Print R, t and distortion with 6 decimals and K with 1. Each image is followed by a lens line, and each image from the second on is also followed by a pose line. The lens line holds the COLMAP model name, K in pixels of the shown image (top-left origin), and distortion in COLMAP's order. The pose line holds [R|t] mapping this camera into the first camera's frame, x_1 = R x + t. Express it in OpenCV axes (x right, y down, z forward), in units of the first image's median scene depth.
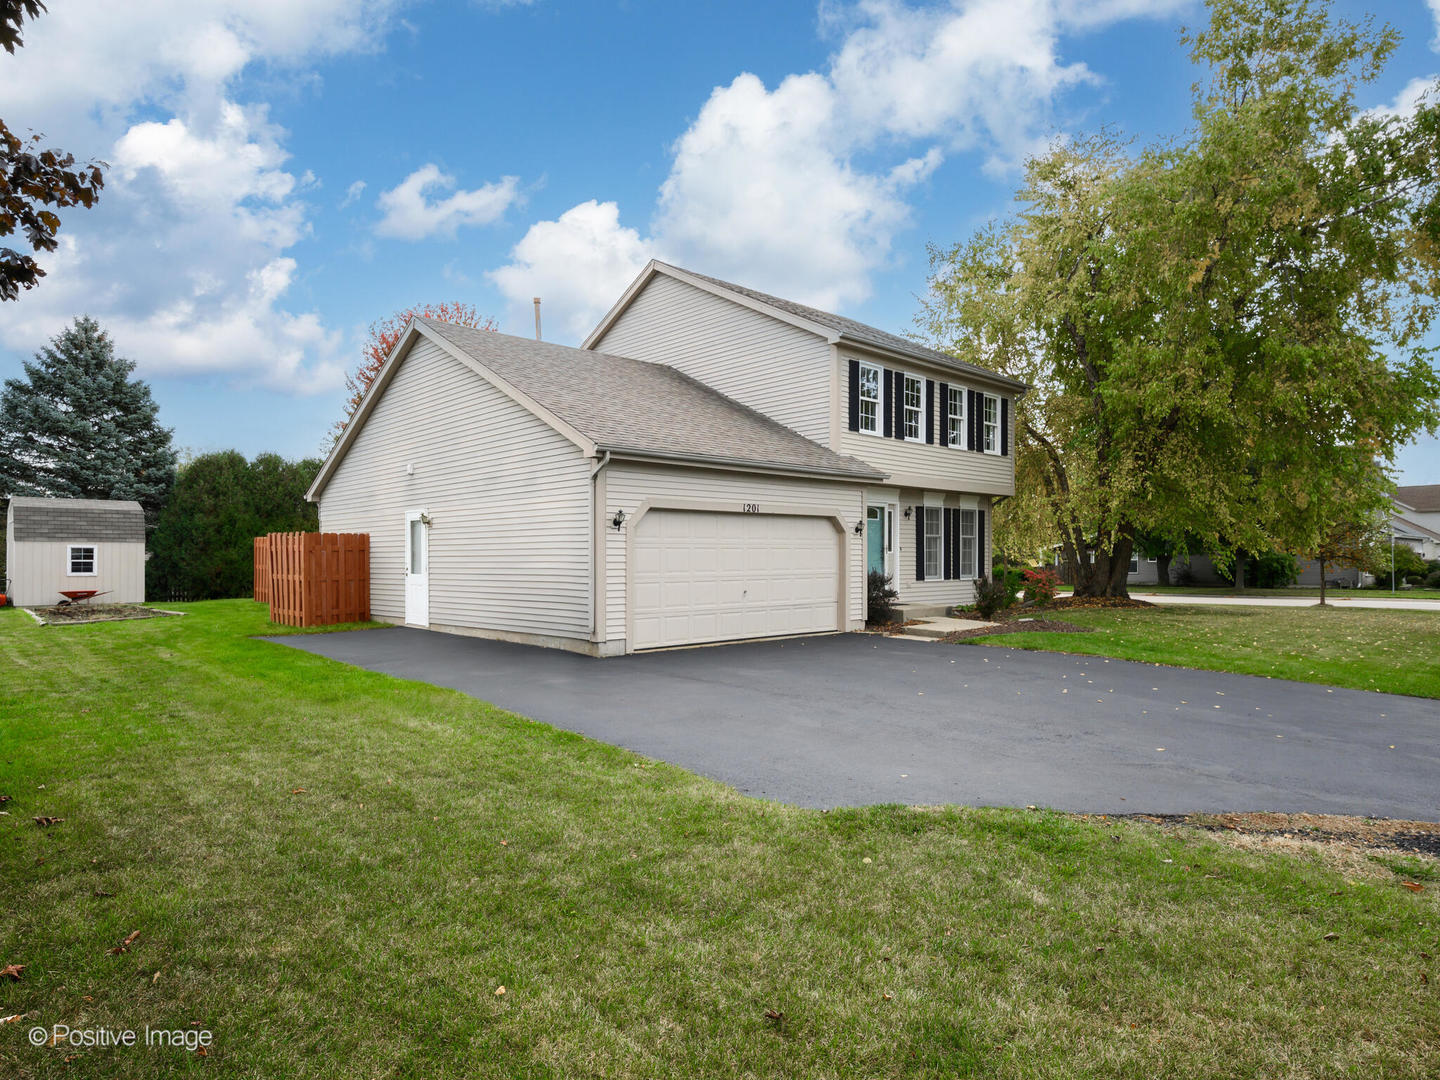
lens RADIAL K [[850.5, 0, 722.2], [0, 850.5, 547.1], [0, 0, 1]] dist [0.001415, 0.000065]
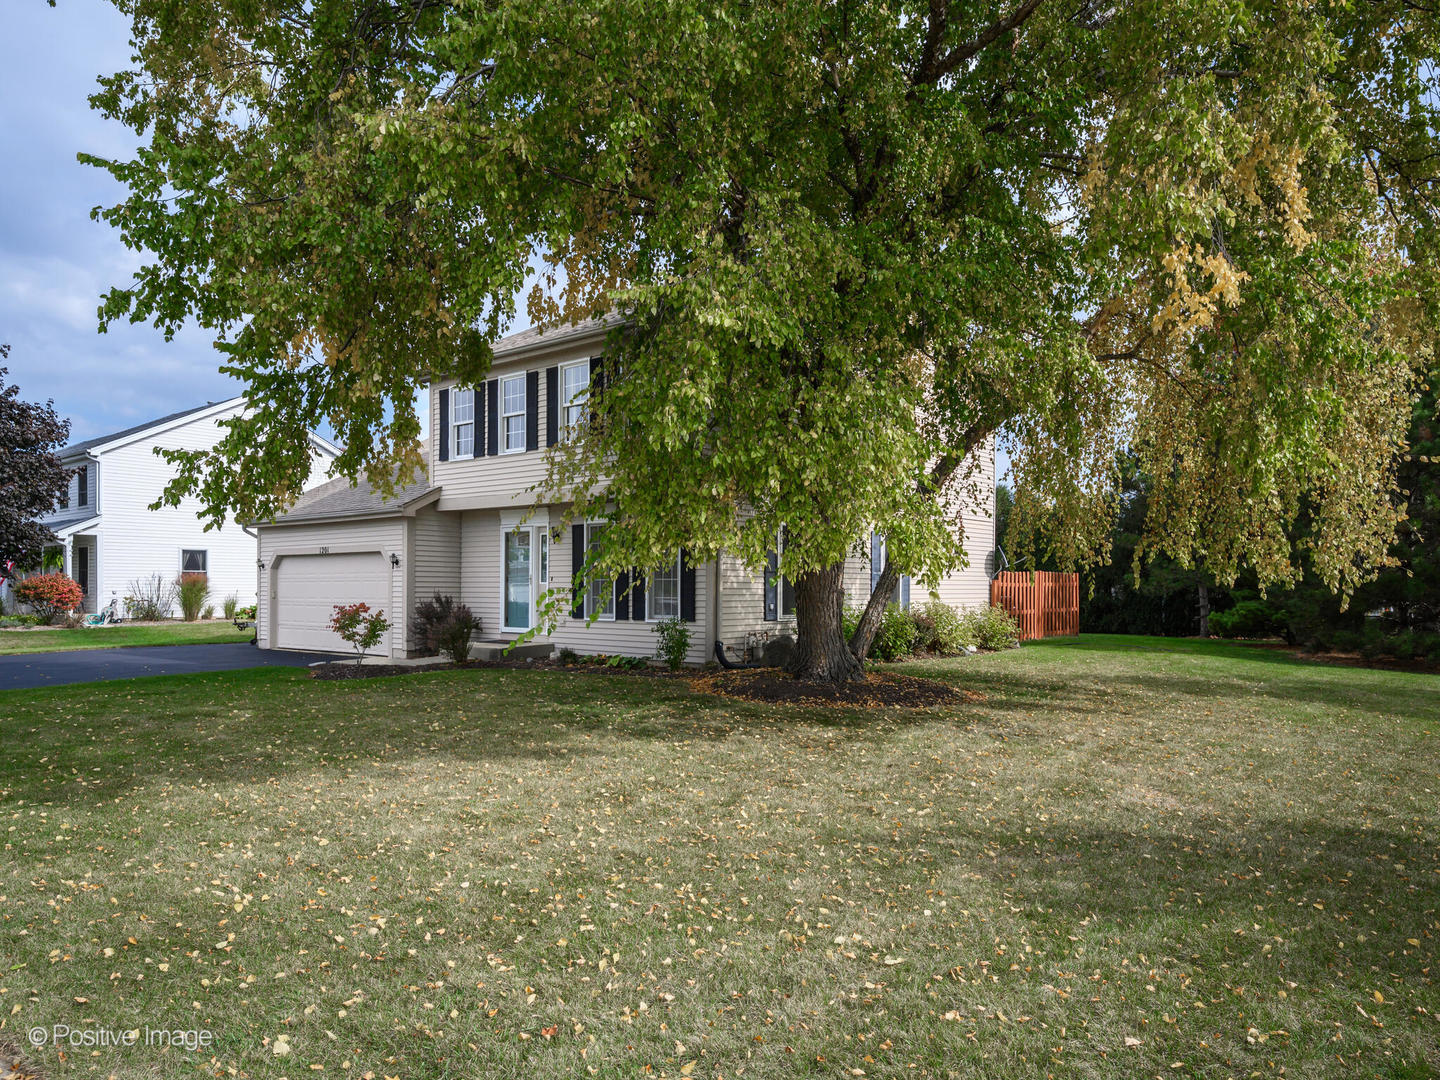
lens RADIAL K [[877.4, 0, 721.1], [0, 877.4, 546.6], [0, 0, 1]] dist [-0.000807, -0.000047]
pose [[0.183931, -0.048092, -0.981762, 0.786446], [0.007958, 0.998842, -0.047438, 0.009675], [0.982907, 0.000912, 0.184101, 0.729436]]
